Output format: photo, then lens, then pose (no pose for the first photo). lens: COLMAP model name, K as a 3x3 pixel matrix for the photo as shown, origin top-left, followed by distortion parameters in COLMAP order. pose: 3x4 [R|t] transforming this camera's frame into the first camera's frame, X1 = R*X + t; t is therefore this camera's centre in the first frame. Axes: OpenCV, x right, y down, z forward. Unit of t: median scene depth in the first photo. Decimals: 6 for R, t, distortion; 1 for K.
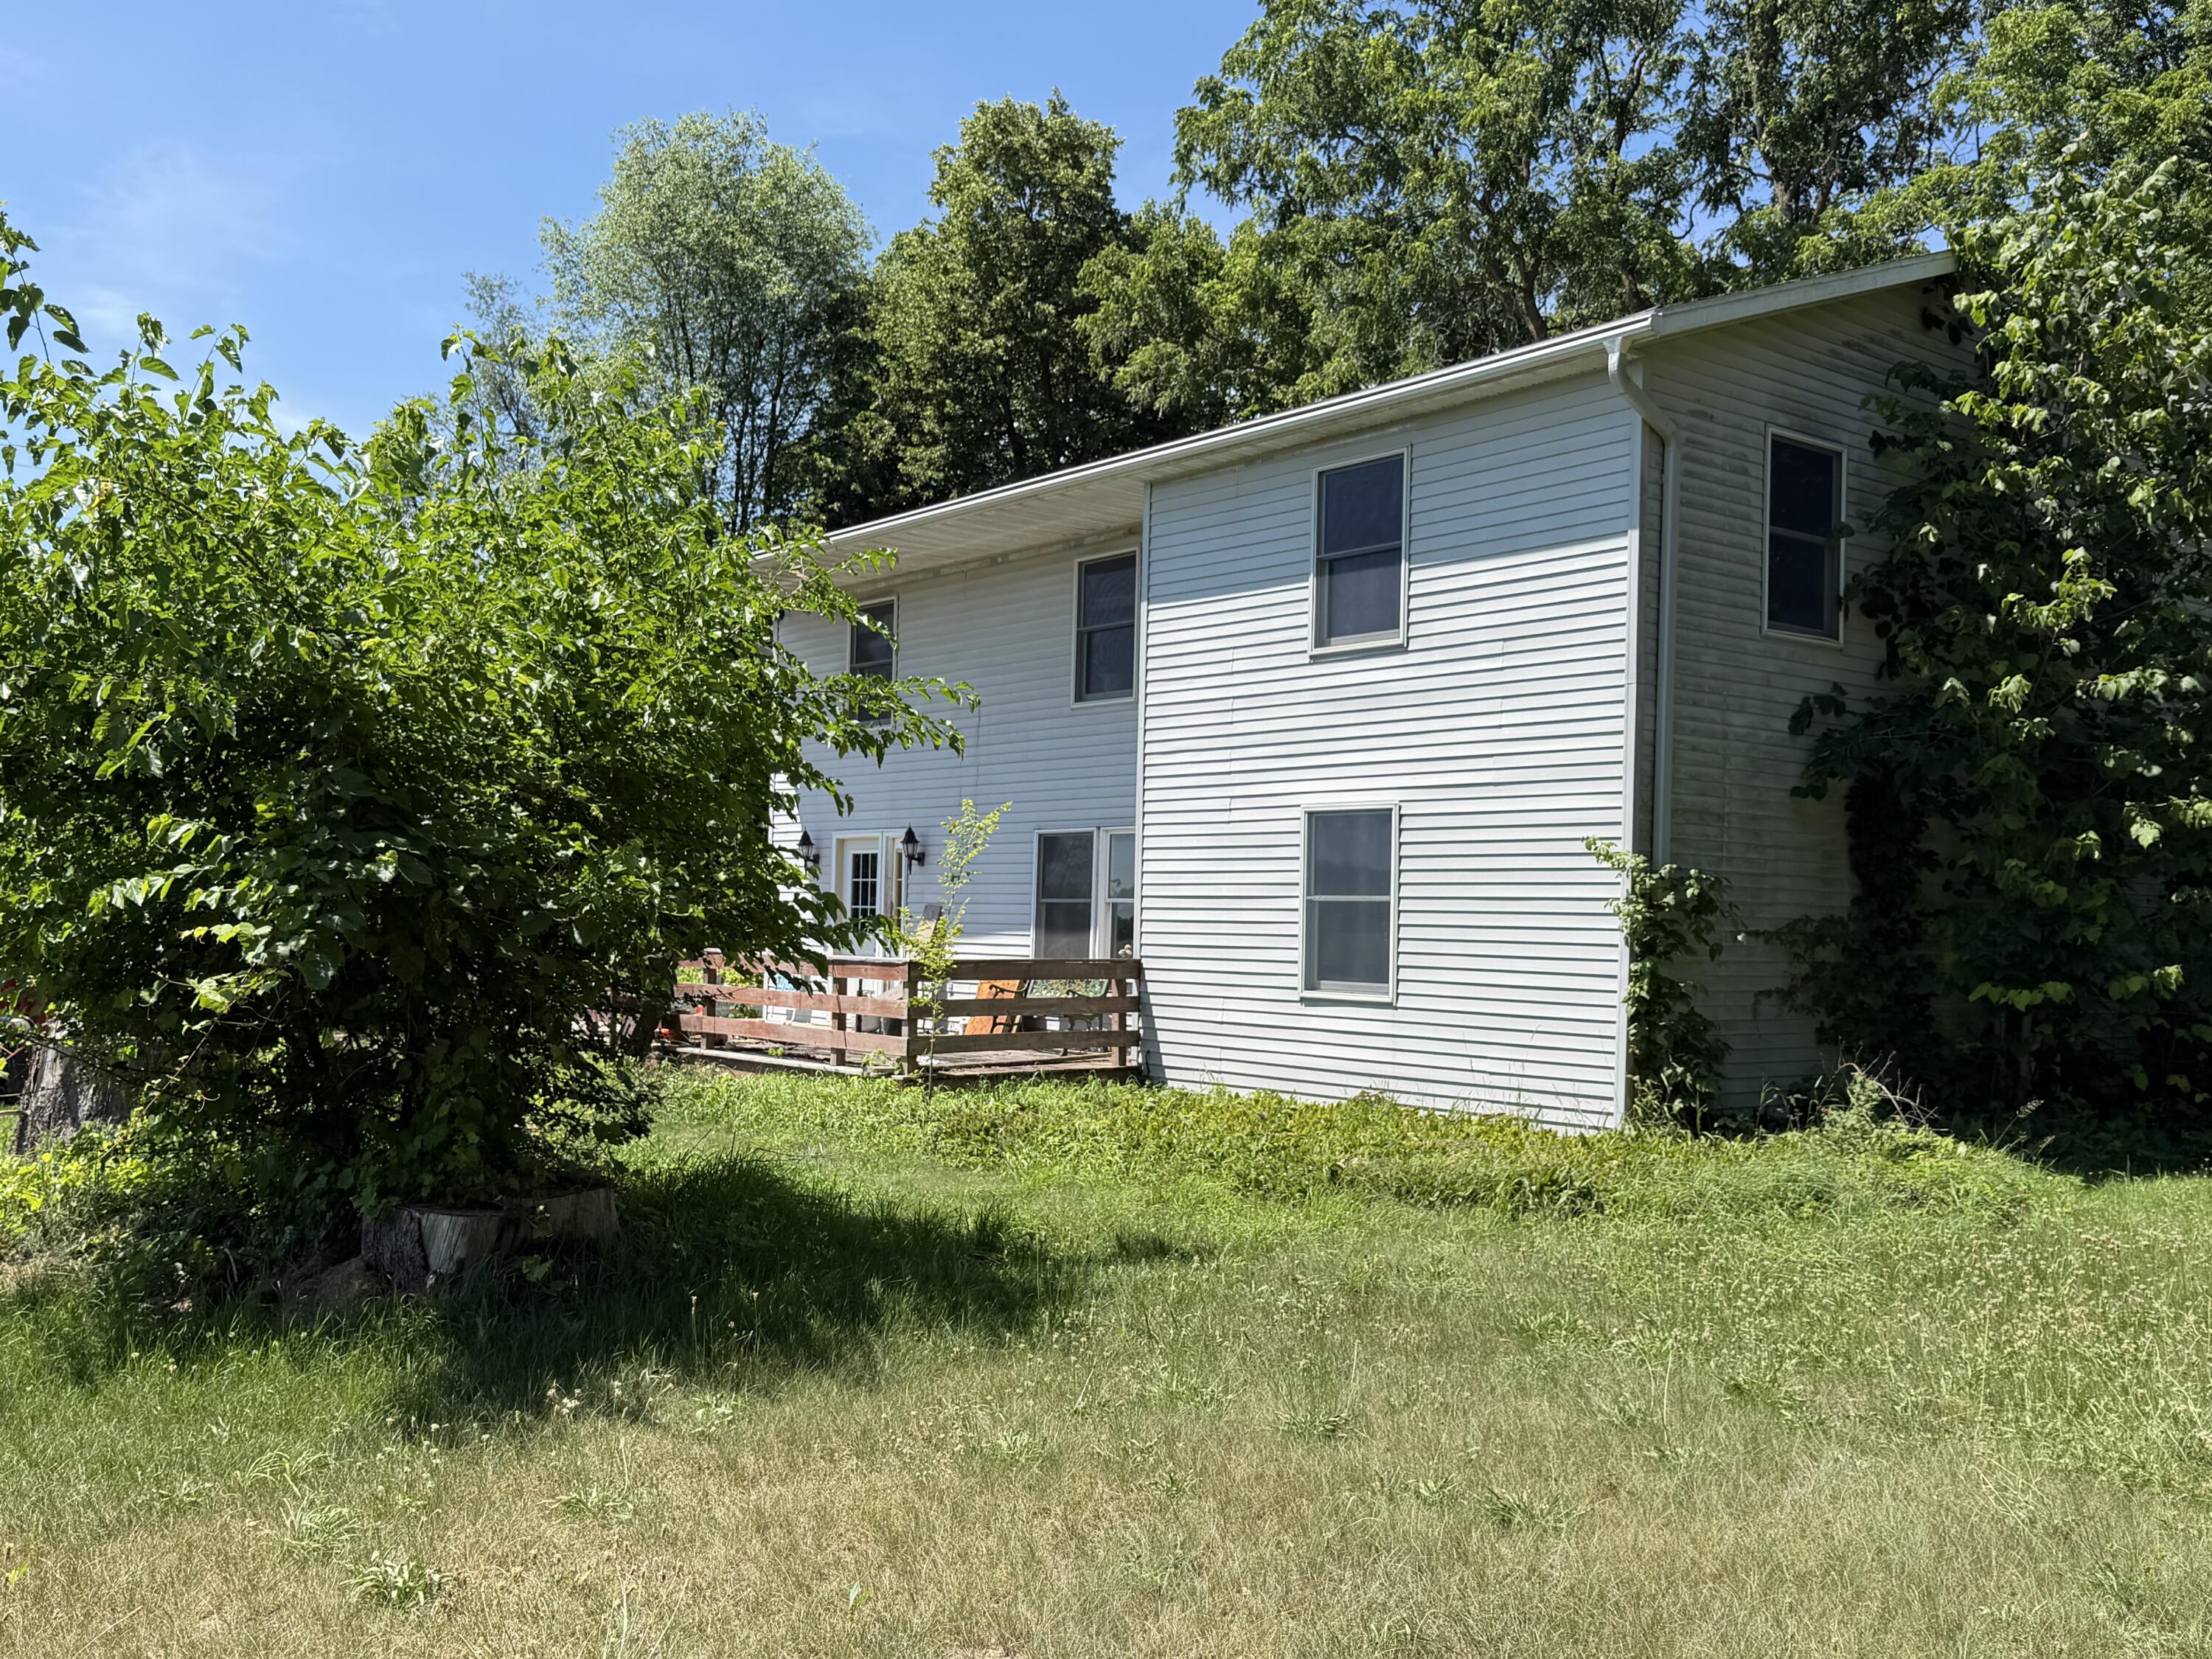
lens RADIAL K [[2036.4, 0, 1107.0], [0, 2036.4, 846.6], [0, 0, 1]] dist [0.142910, -0.003811]
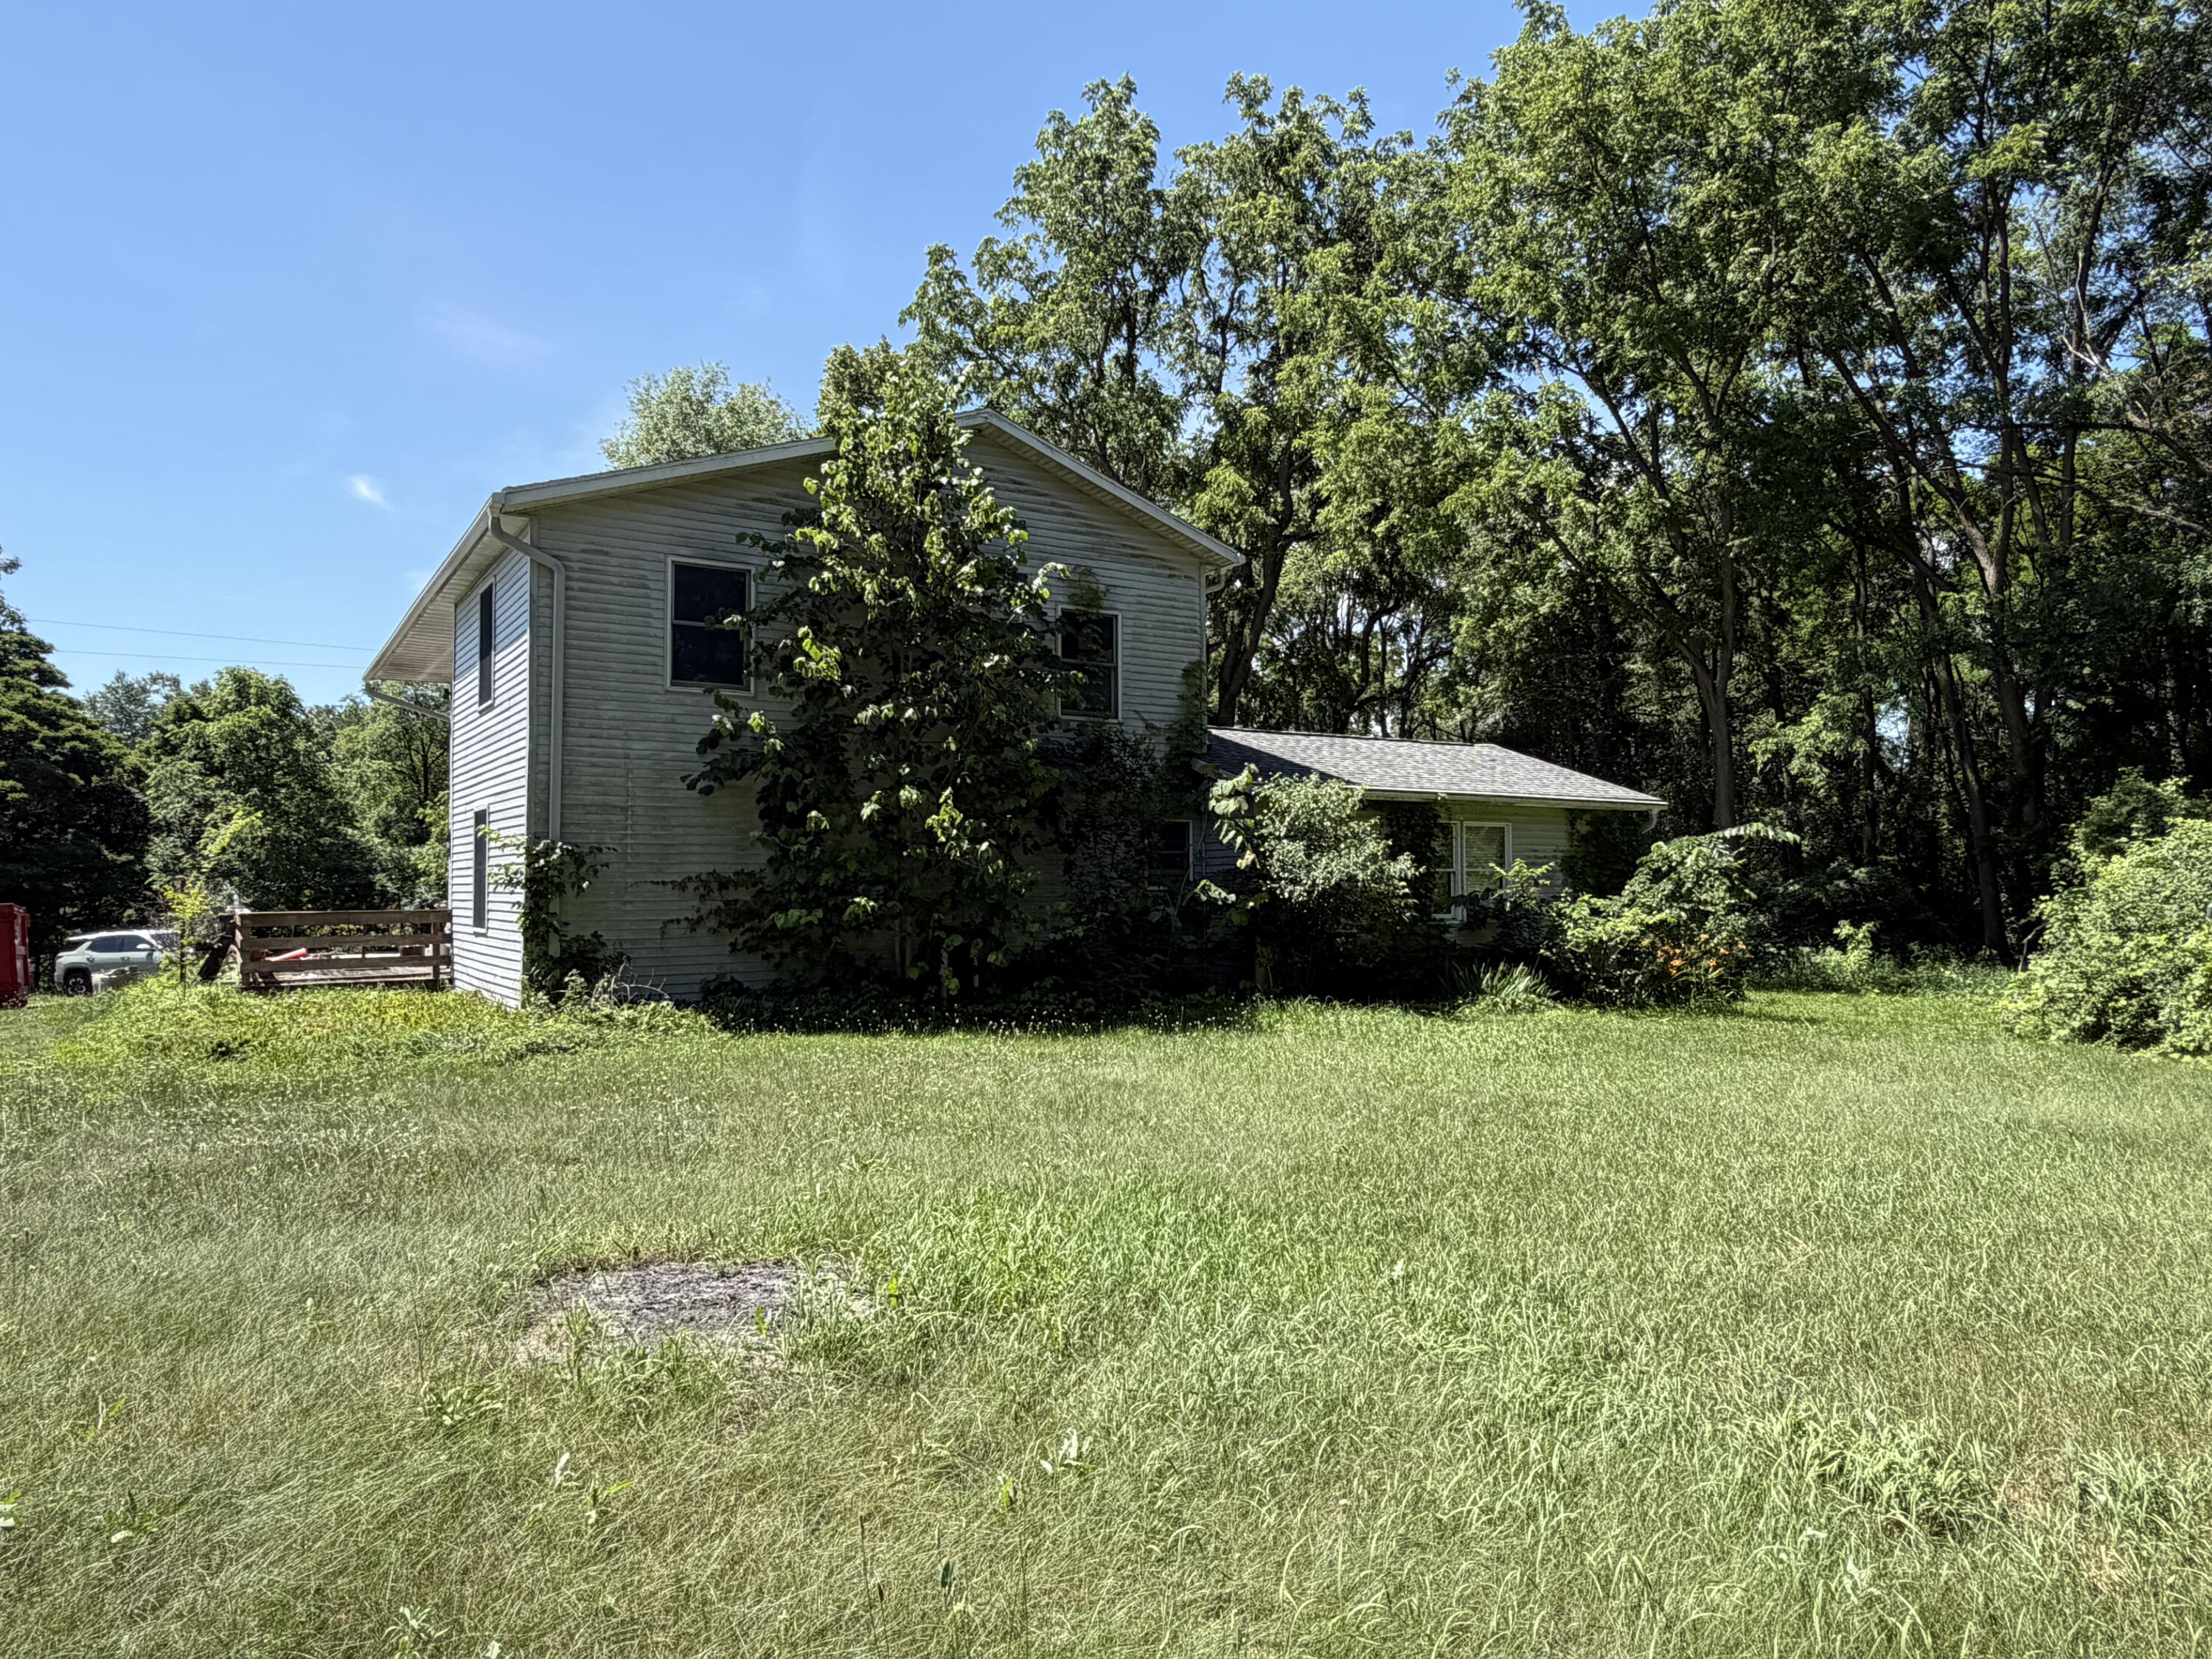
lens RADIAL K [[1421.7, 0, 1106.0], [0, 1421.7, 829.5], [0, 0, 1]] dist [0.003596, 0.000882]
pose [[0.989725, -0.032043, -0.139344, 0.751164], [0.031340, 0.999483, -0.007243, 0.018992], [0.139504, 0.002801, 0.990218, -0.006633]]
